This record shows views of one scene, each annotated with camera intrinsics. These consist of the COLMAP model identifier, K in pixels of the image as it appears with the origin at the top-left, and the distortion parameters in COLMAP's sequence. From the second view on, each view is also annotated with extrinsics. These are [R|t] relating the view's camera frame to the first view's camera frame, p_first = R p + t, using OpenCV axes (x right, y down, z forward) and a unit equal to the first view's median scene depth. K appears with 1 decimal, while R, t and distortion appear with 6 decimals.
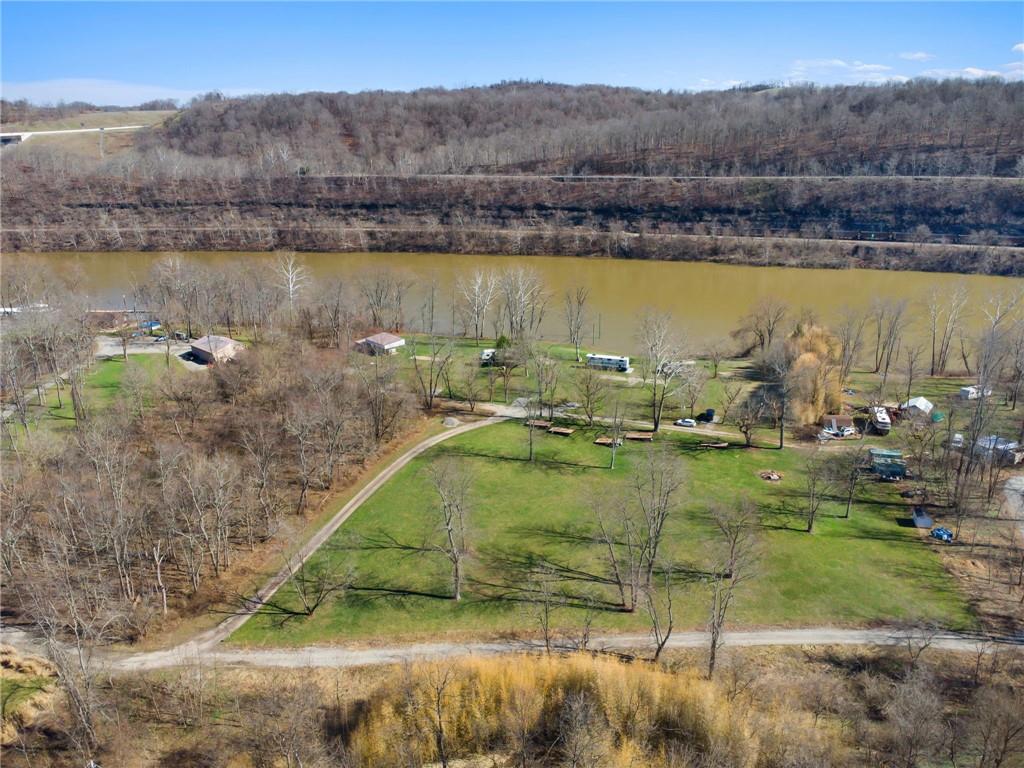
lens RADIAL K [[754.2, 0, 524.4], [0, 754.2, 384.3], [0, 0, 1]] dist [0.006059, -0.004032]
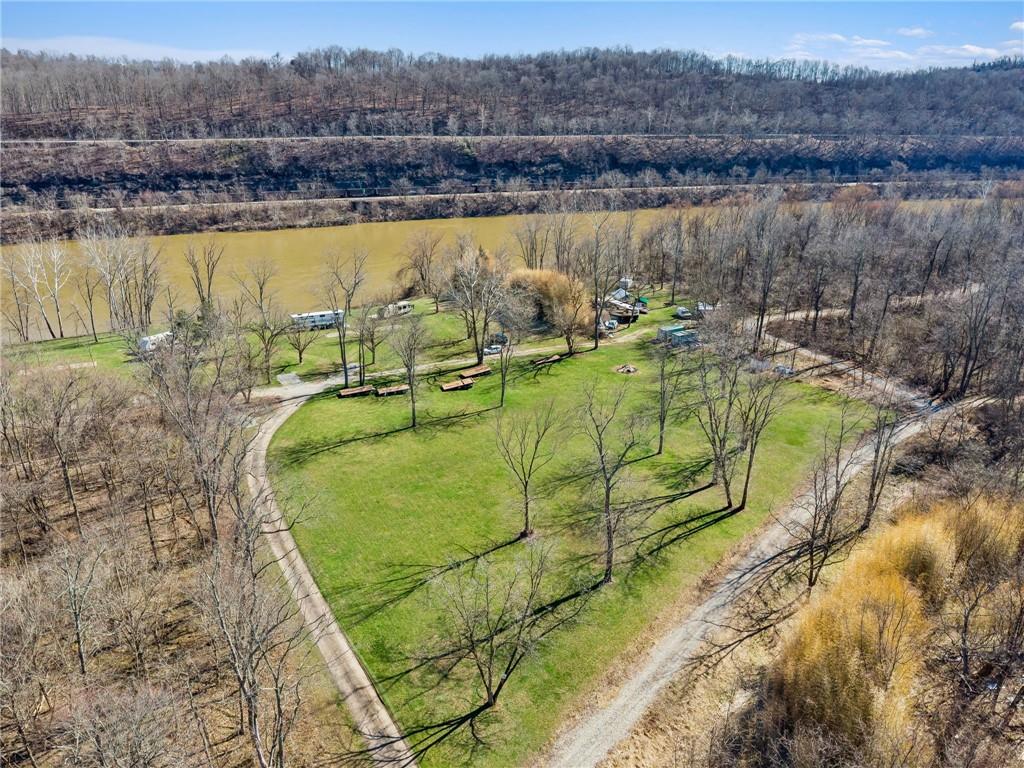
lens RADIAL K [[754.2, 0, 534.0], [0, 754.2, 355.6], [0, 0, 1]] dist [0.006059, -0.004032]
pose [[0.675714, -0.211363, 0.706212, -0.152134], [0.229553, 0.970711, 0.070886, 0.001813], [-0.700511, 0.114214, 0.704443, 0.130460]]
